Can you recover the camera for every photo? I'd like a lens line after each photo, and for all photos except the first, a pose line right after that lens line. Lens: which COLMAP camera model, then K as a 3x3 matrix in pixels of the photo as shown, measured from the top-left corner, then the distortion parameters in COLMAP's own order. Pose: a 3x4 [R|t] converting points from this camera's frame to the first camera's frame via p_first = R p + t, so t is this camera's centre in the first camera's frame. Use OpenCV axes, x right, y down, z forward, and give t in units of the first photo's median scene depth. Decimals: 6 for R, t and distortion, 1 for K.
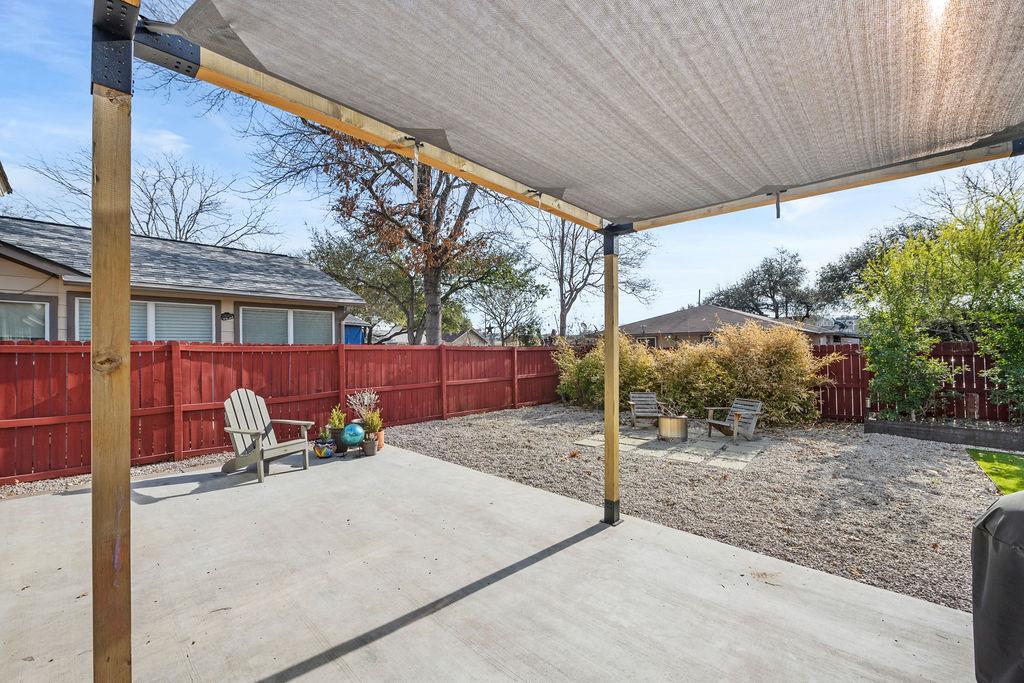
lens RADIAL K [[414.9, 0, 511.0], [0, 414.9, 348.8], [0, 0, 1]] dist [-0.017853, -0.000763]
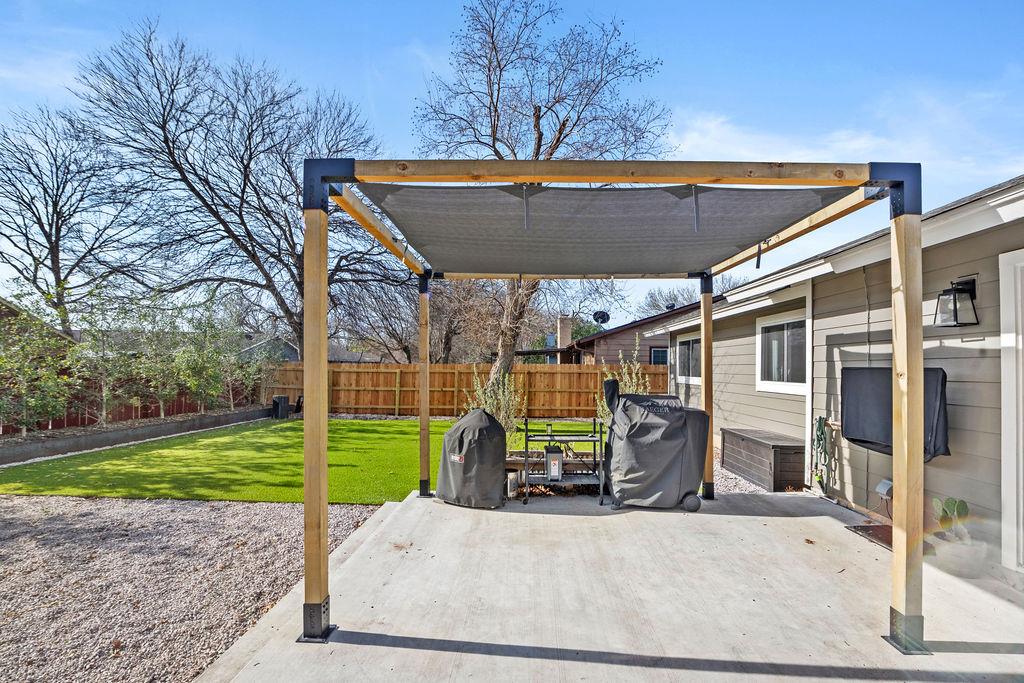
lens RADIAL K [[433.2, 0, 519.4], [0, 433.2, 350.6], [0, 0, 1]] dist [-0.018494, -0.000229]
pose [[-0.667144, 0.020232, 0.744654, -0.363390], [-0.012532, 0.999185, -0.038374, 0.007302], [-0.744823, -0.034933, -0.666347, 0.982252]]
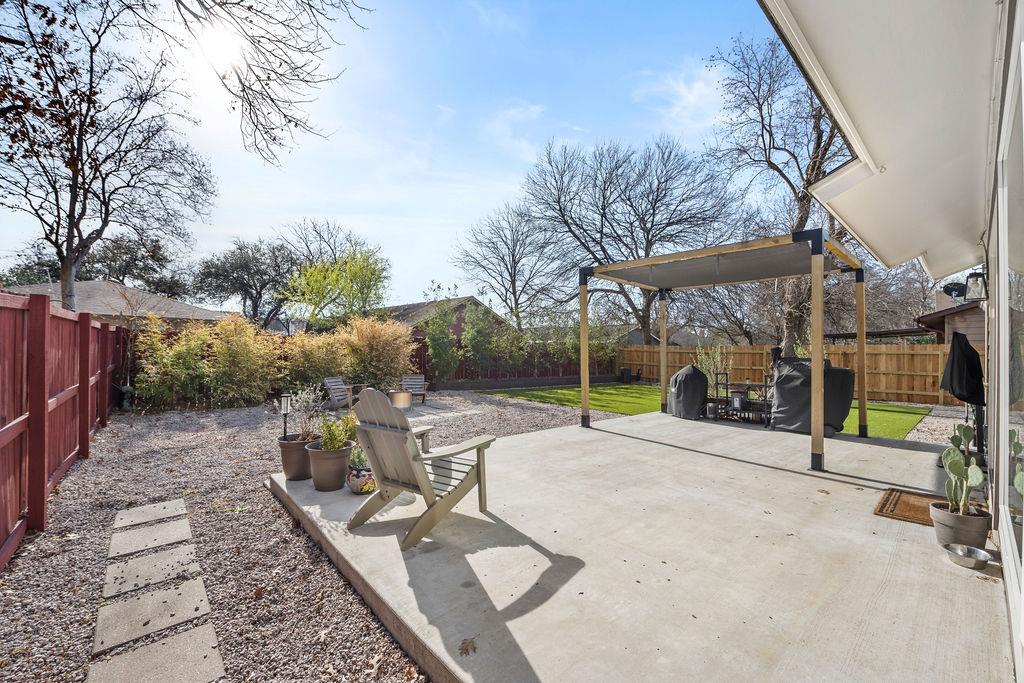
lens RADIAL K [[414.9, 0, 511.0], [0, 414.9, 348.8], [0, 0, 1]] dist [-0.017853, -0.000763]
pose [[0.105700, 0.002328, 0.994395, -1.344695], [-0.016789, 0.999859, -0.000557, 0.055697], [-0.994256, -0.016636, 0.105724, 0.921508]]
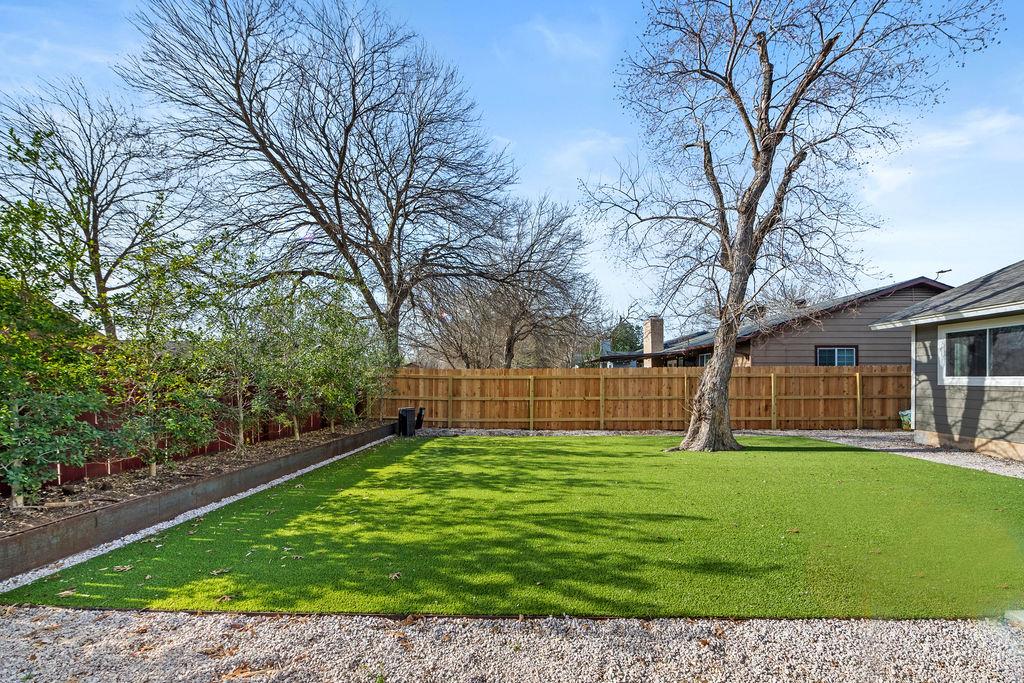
lens RADIAL K [[426.2, 0, 523.5], [0, 426.2, 376.3], [0, 0, 1]] dist [-0.016704, -0.000290]
pose [[-0.669304, 0.001820, 0.742986, 0.759484], [-0.000588, 0.999995, -0.002980, 0.051801], [-0.742988, -0.002432, -0.669300, 1.337561]]
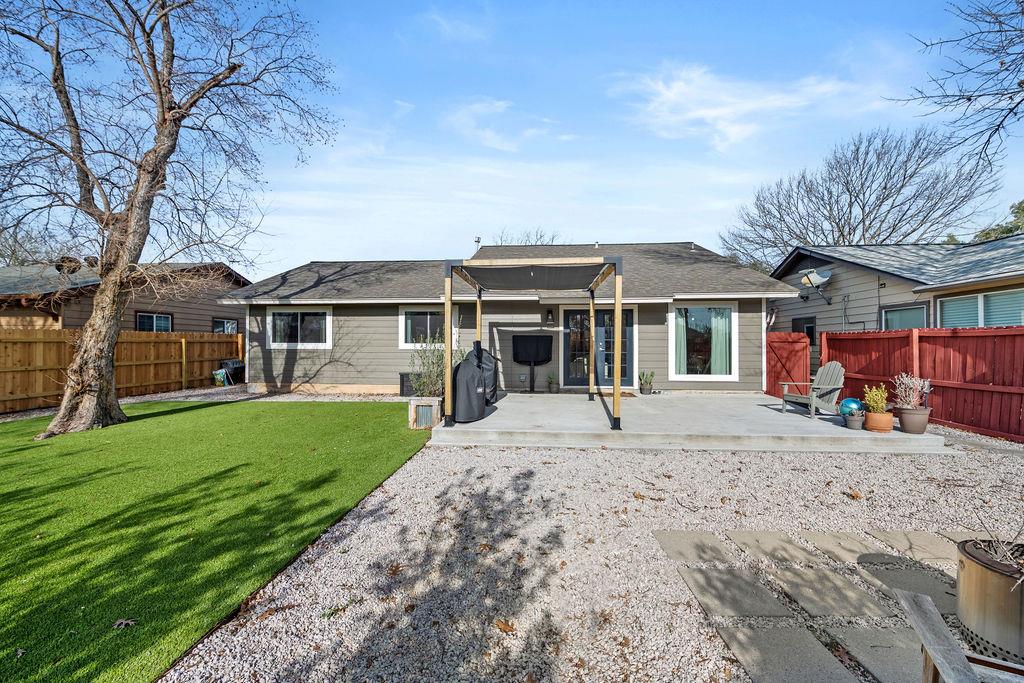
lens RADIAL K [[411.5, 0, 512.0], [0, 411.5, 341.5], [0, 0, 1]] dist [-0.017360, -0.000345]
pose [[-0.777449, -0.007191, -0.628905, 1.352936], [-0.003770, 0.999970, -0.006774, 0.048927], [0.628935, -0.002896, -0.777453, 1.670414]]
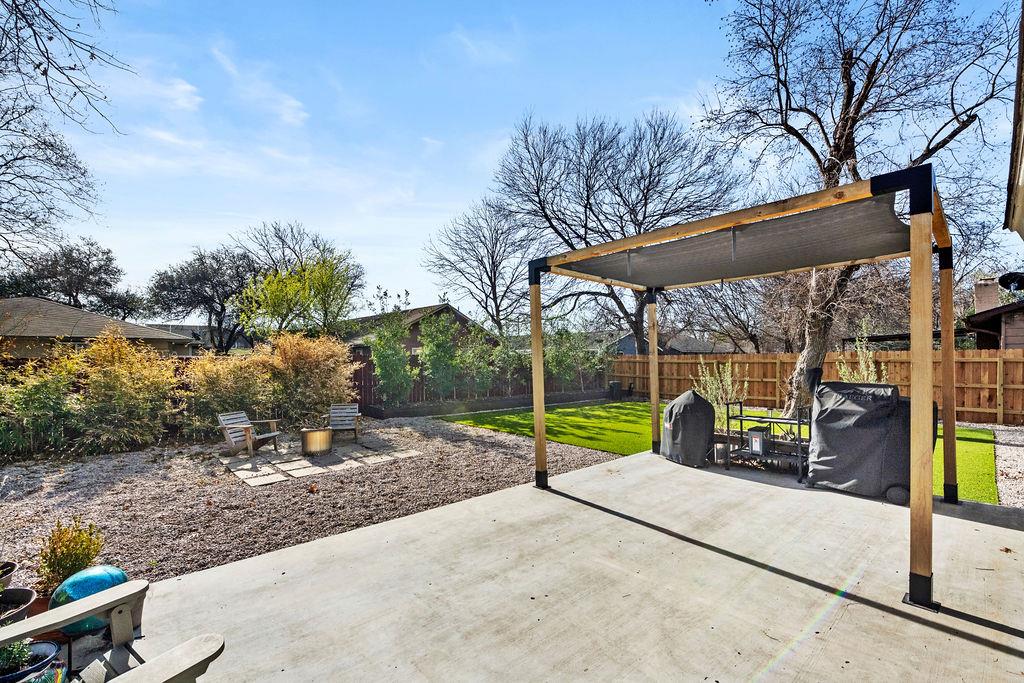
lens RADIAL K [[428.7, 0, 497.8], [0, 428.7, 369.0], [0, 0, 1]] dist [-0.019841, -0.000117]
pose [[0.118917, -0.028391, 0.992498, -0.903796], [0.007013, 0.999590, 0.027754, 0.001263], [-0.992879, 0.003660, 0.119067, 0.786122]]
